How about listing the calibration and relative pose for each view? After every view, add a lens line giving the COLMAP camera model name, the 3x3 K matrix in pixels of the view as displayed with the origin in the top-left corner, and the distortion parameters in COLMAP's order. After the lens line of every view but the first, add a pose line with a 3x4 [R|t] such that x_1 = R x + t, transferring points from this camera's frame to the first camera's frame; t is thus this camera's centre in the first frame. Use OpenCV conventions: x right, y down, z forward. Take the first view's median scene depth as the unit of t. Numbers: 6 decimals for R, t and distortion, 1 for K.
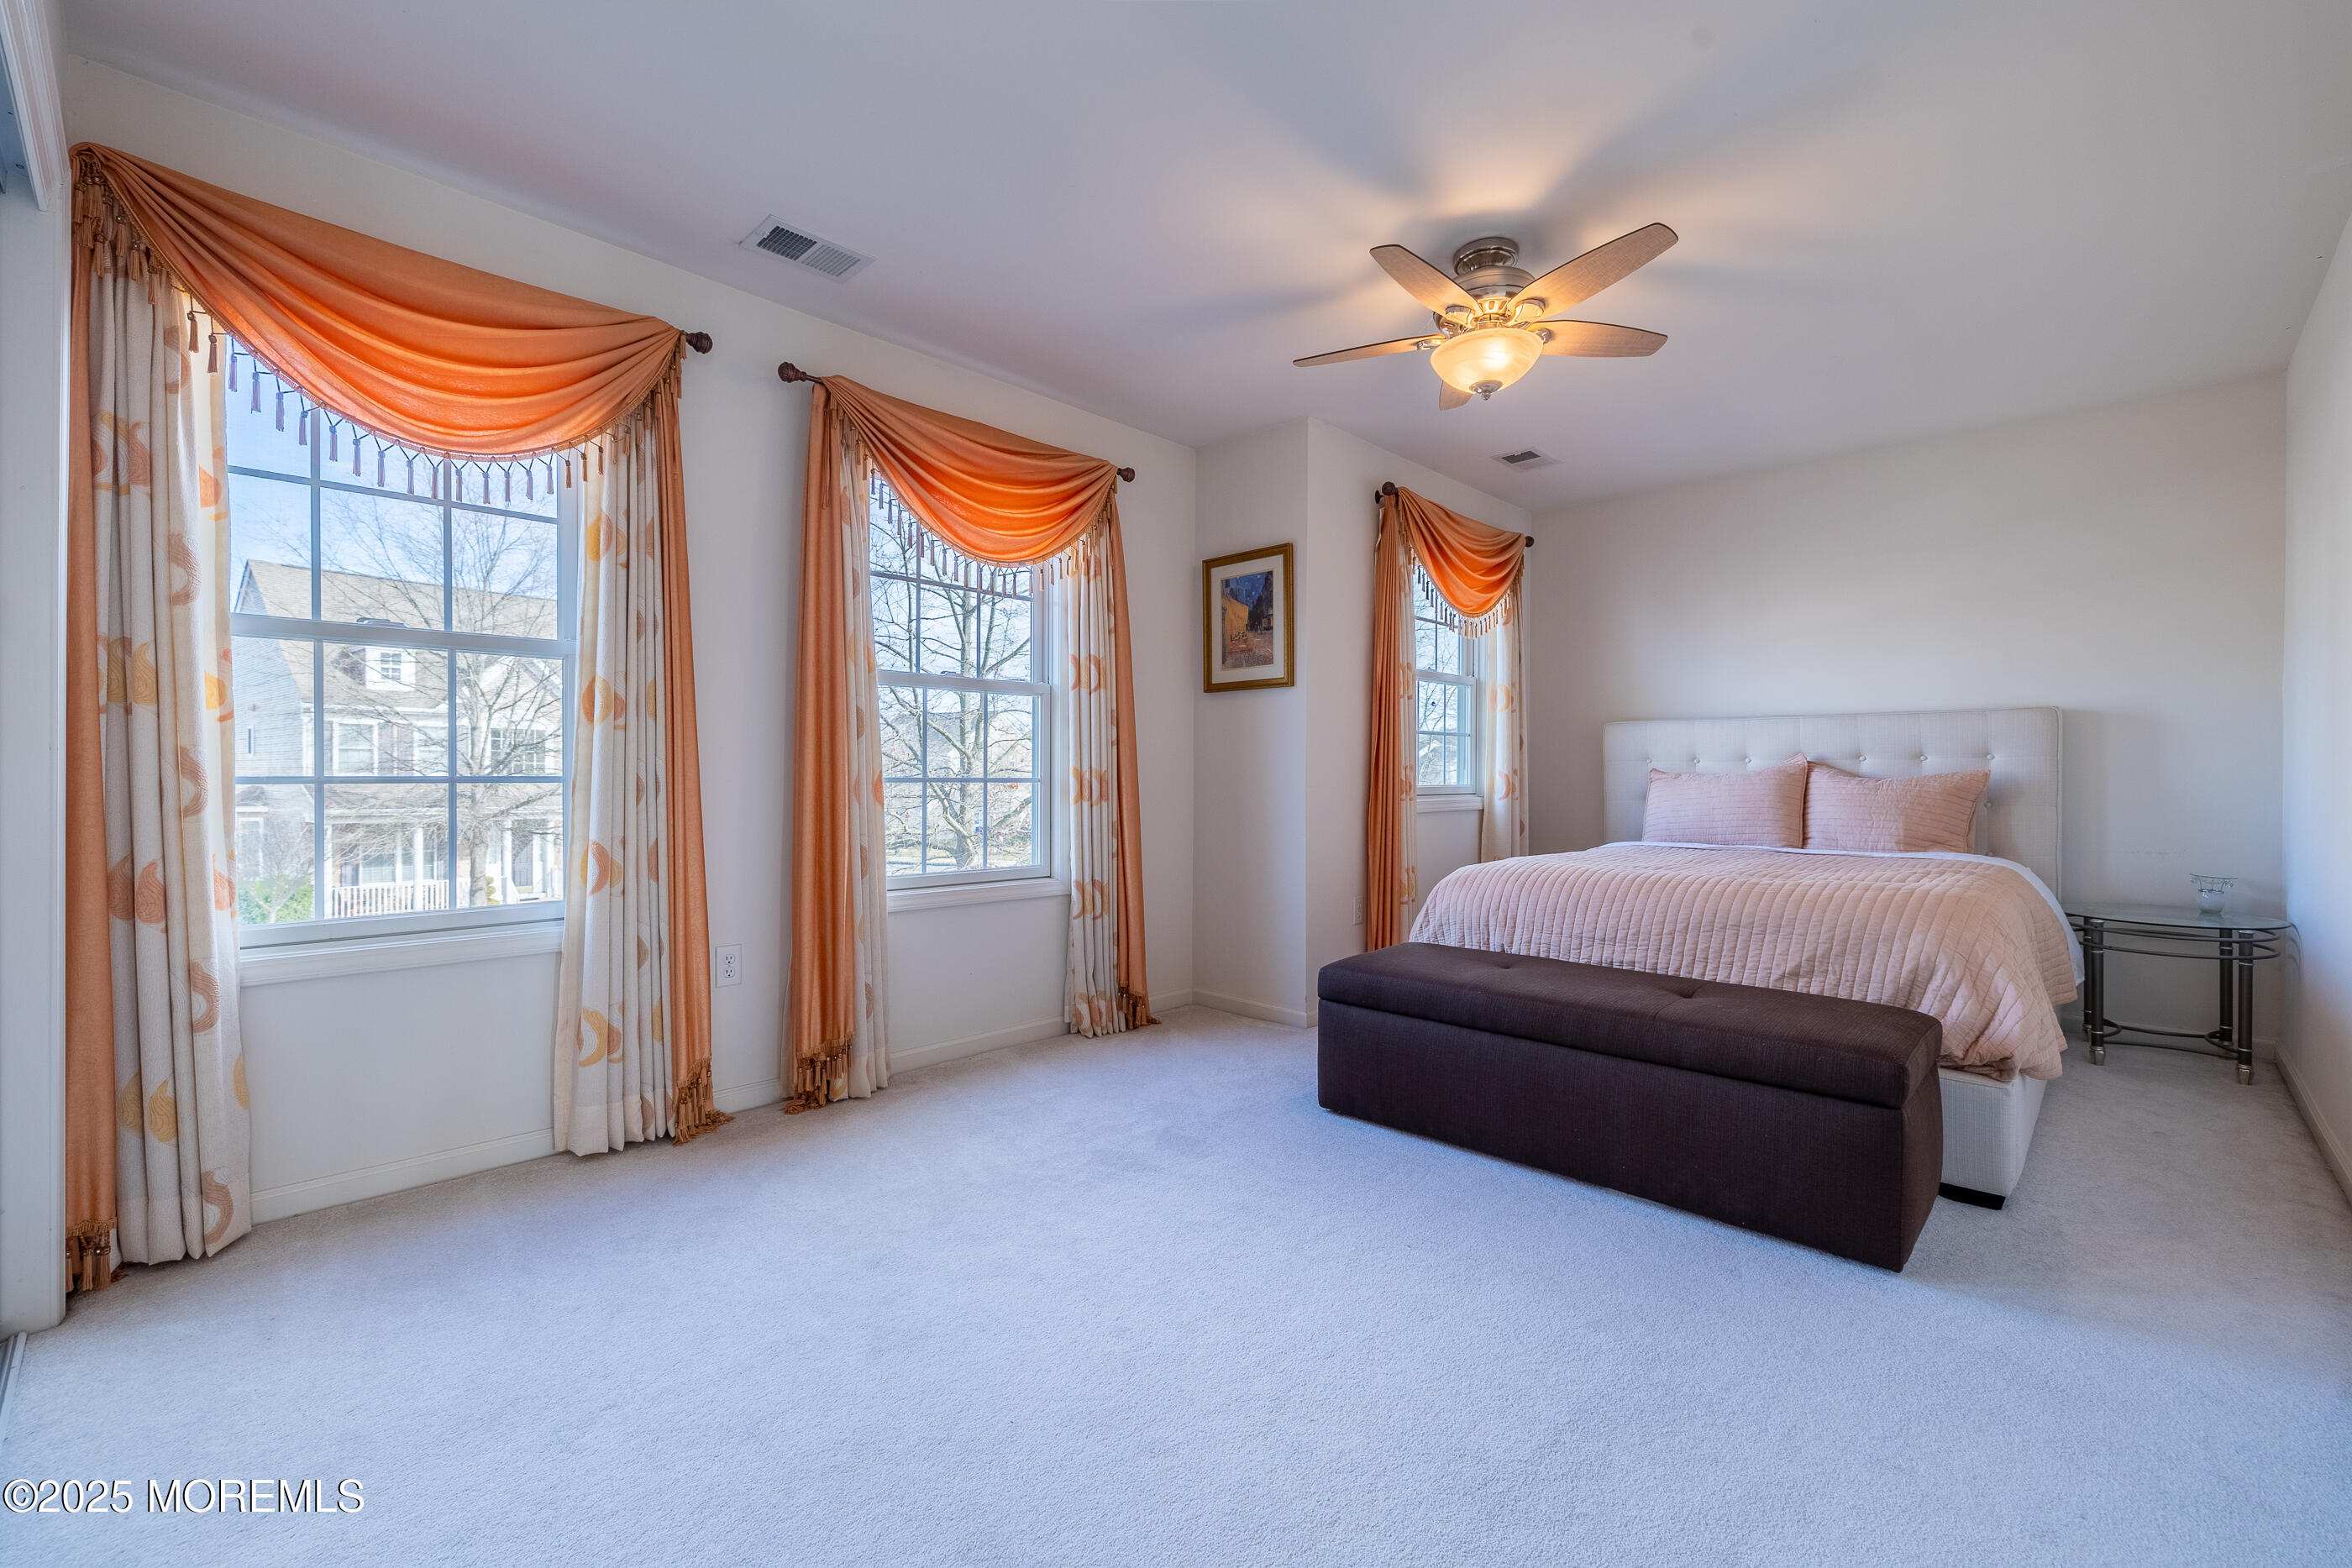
lens RADIAL K [[975.0, 0, 1176.9], [0, 975.0, 785.3], [0, 0, 1]] dist [0.000341, -0.000228]
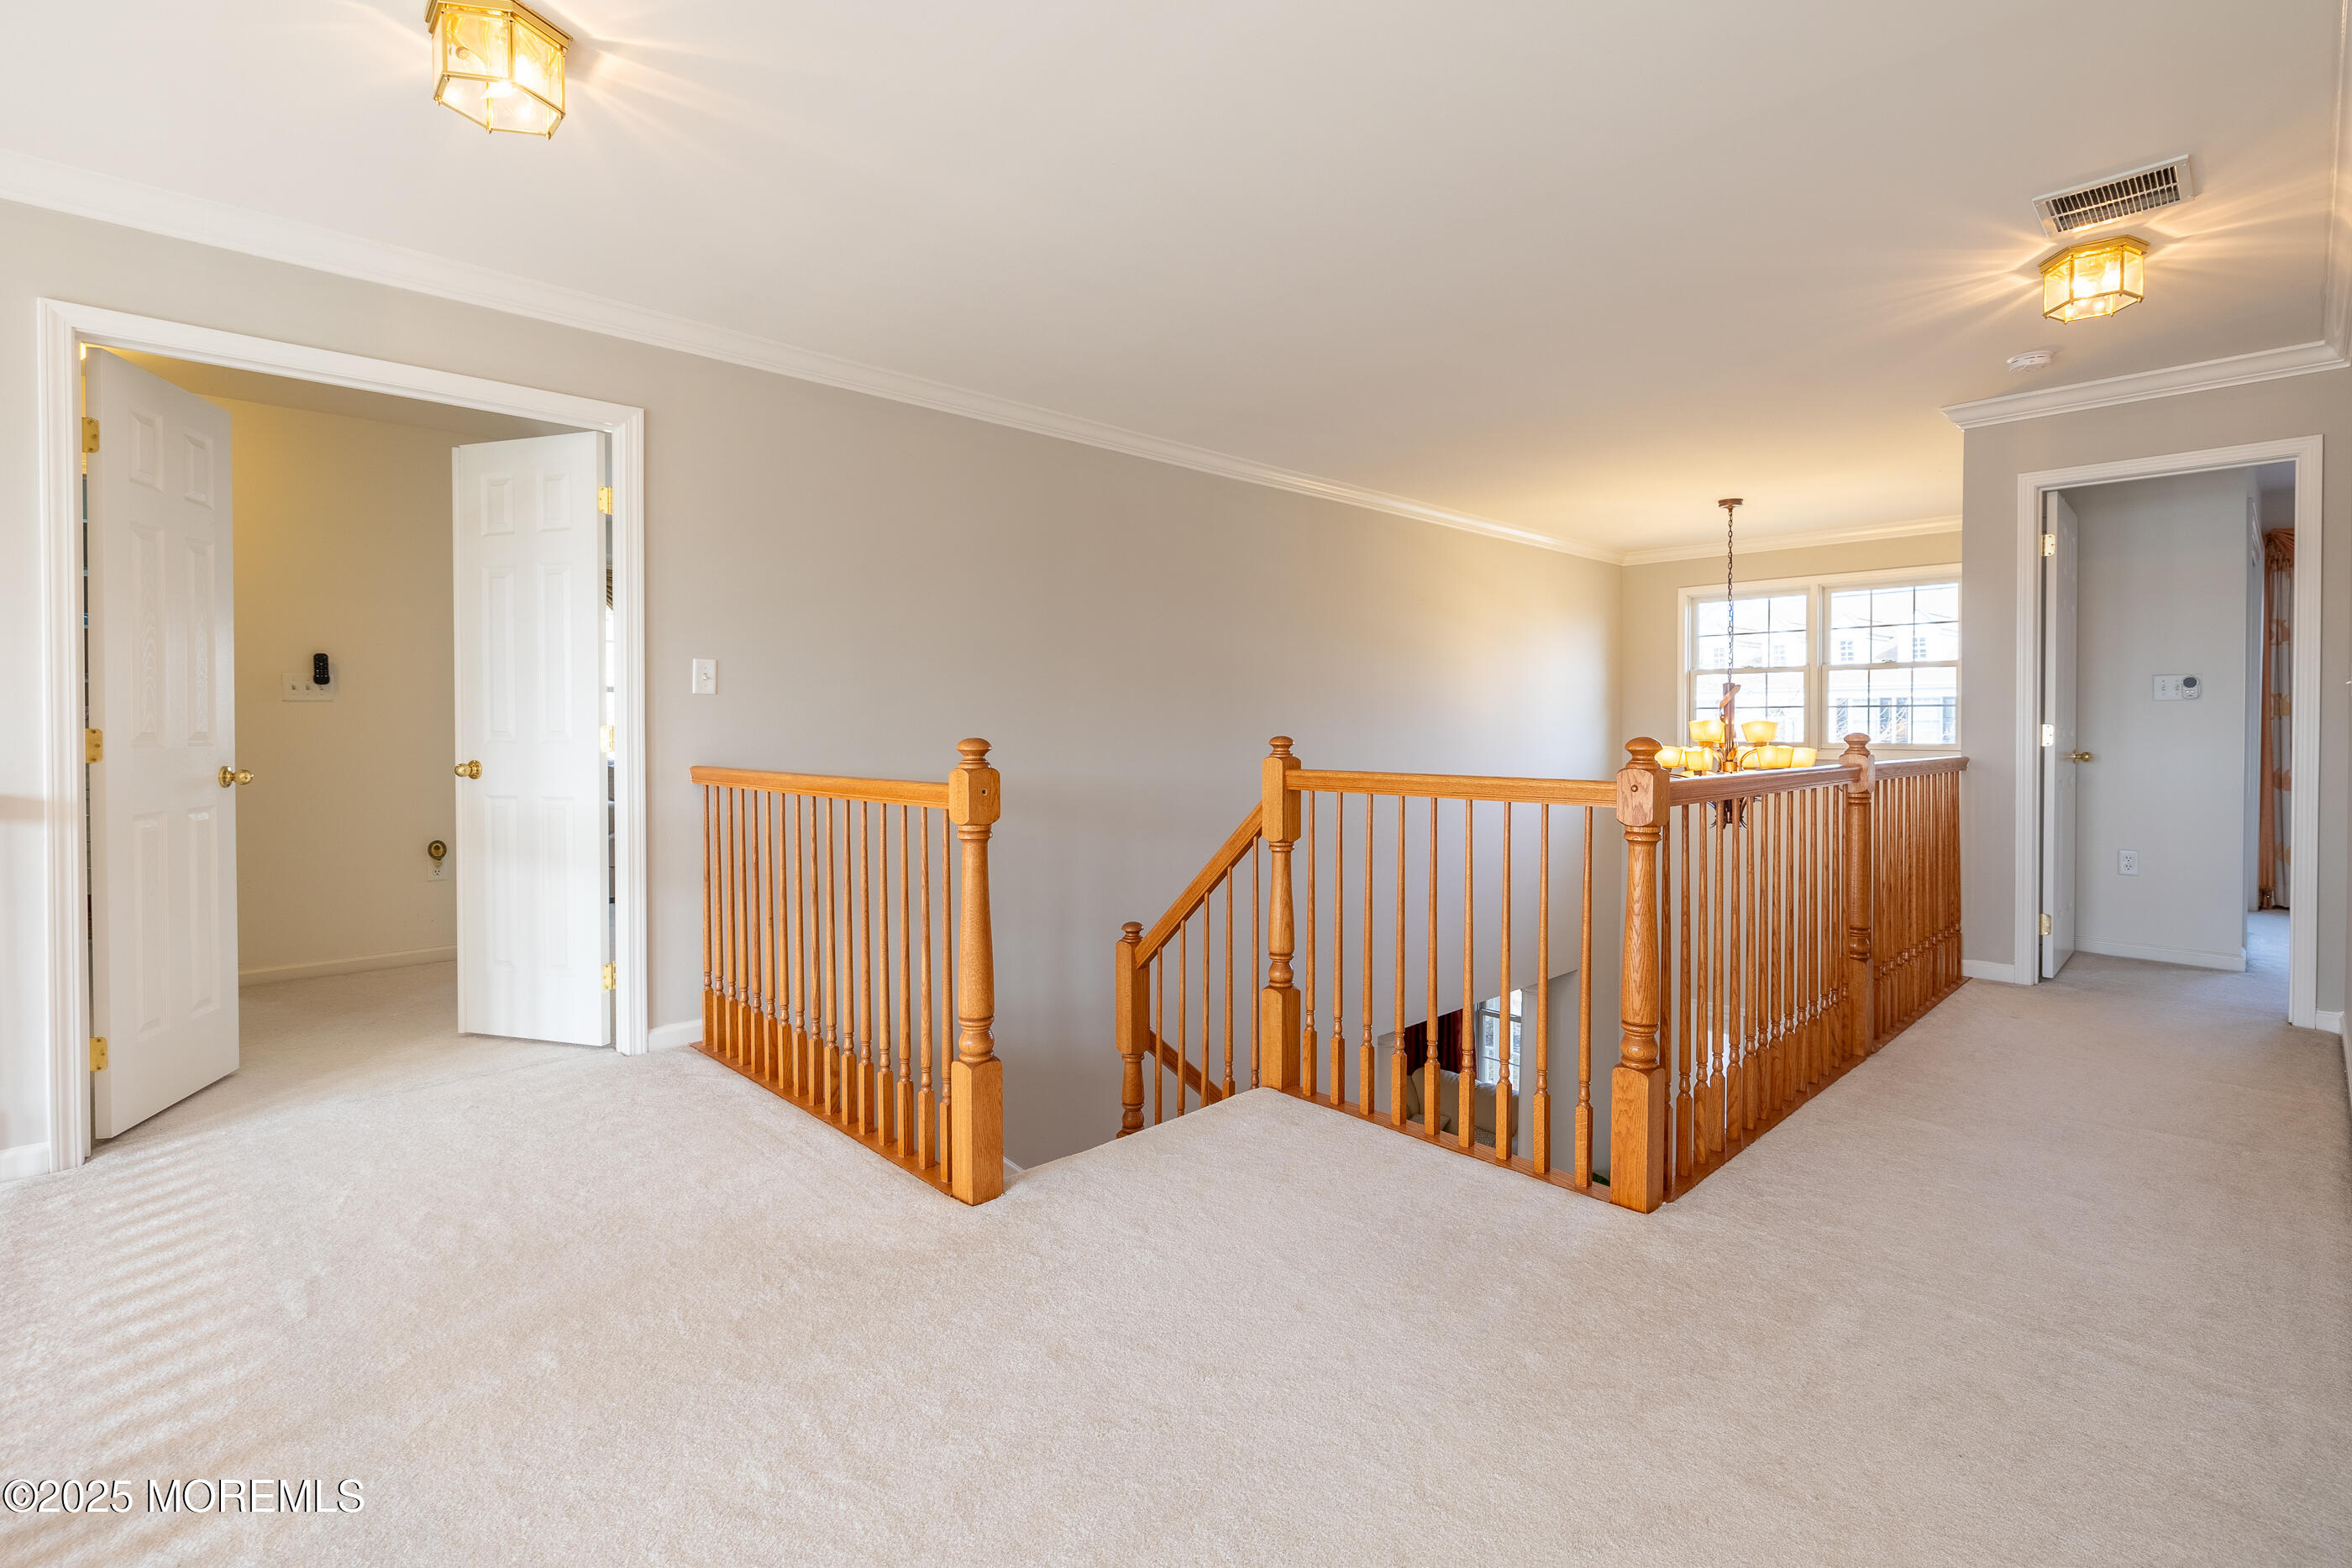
lens RADIAL K [[1078.2, 0, 1190.9], [0, 1078.2, 732.2], [0, 0, 1]] dist [0.000945, -0.000350]
pose [[-0.049148, 0.004584, -0.998781, 2.349857], [-0.007892, 0.999956, 0.004978, -0.028911], [0.998760, 0.008127, -0.049110, -2.134233]]
